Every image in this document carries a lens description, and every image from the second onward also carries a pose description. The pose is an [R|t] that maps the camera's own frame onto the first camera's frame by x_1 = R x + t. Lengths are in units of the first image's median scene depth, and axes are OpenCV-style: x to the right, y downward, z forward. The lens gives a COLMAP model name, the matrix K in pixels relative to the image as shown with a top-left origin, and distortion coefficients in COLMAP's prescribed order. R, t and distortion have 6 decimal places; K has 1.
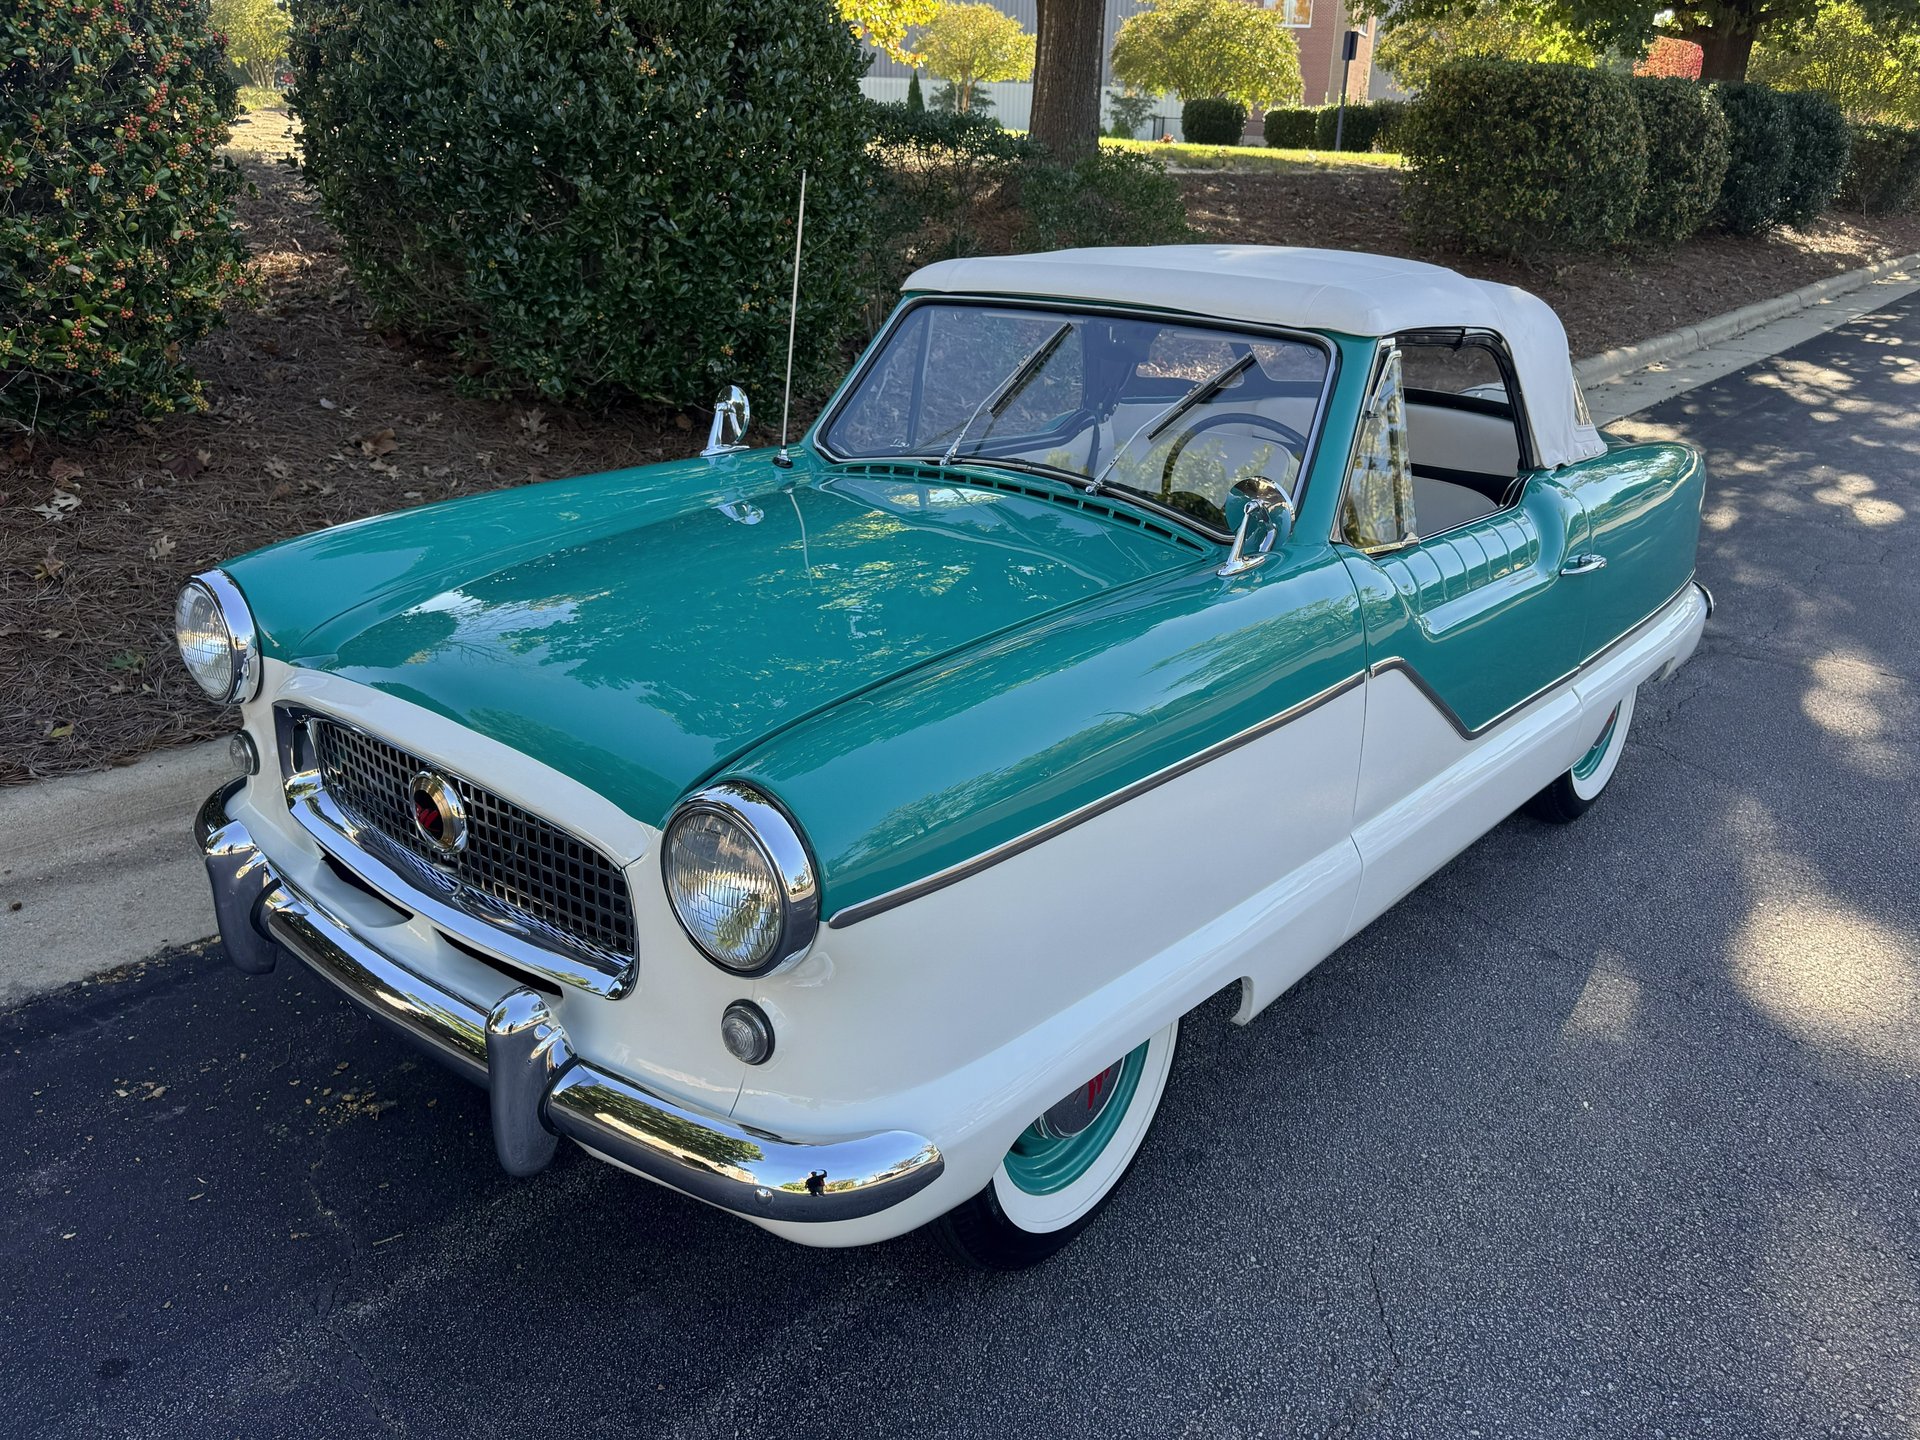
lens RADIAL K [[1458.8, 0, 1029.0], [0, 1458.8, 666.6], [0, 0, 1]] dist [0.005325, -0.004626]
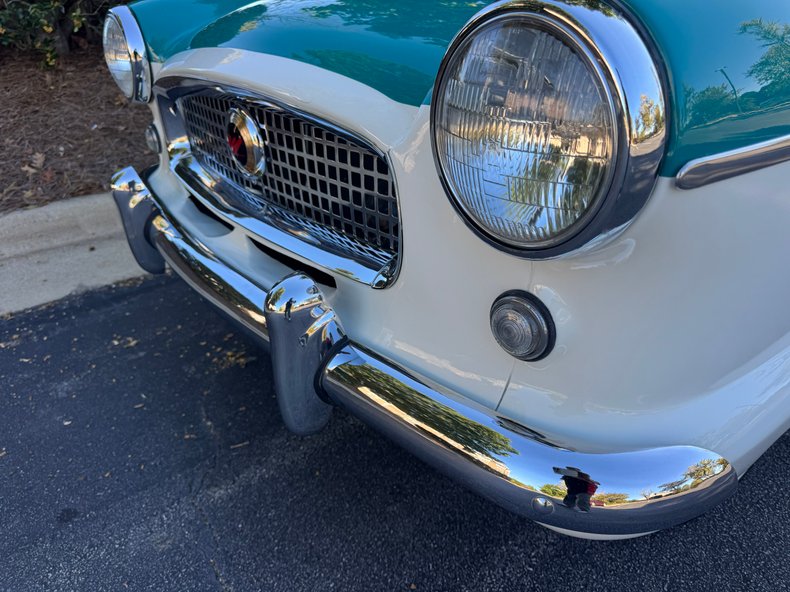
lens RADIAL K [[629.4, 0, 395.0], [0, 629.4, 296.0], [0, 0, 1]] dist [0.019297, -0.005071]
pose [[0.968841, 0.049014, -0.242786, -0.130091], [-0.004752, 0.983723, 0.179630, 0.121184], [0.247638, -0.172880, 0.953304, 0.454429]]
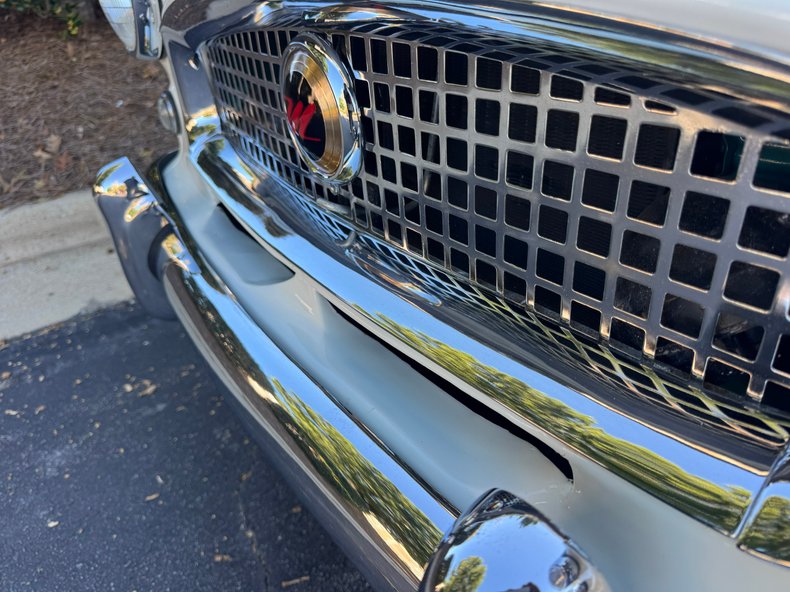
lens RADIAL K [[664.8, 0, 394.4], [0, 664.8, 311.1], [0, 0, 1]] dist [-0.002680, -0.012109]
pose [[0.948695, 0.068976, -0.308577, -0.258116], [0.001286, 0.975066, 0.221910, 0.110238], [0.316190, -0.210921, 0.924952, 0.672241]]
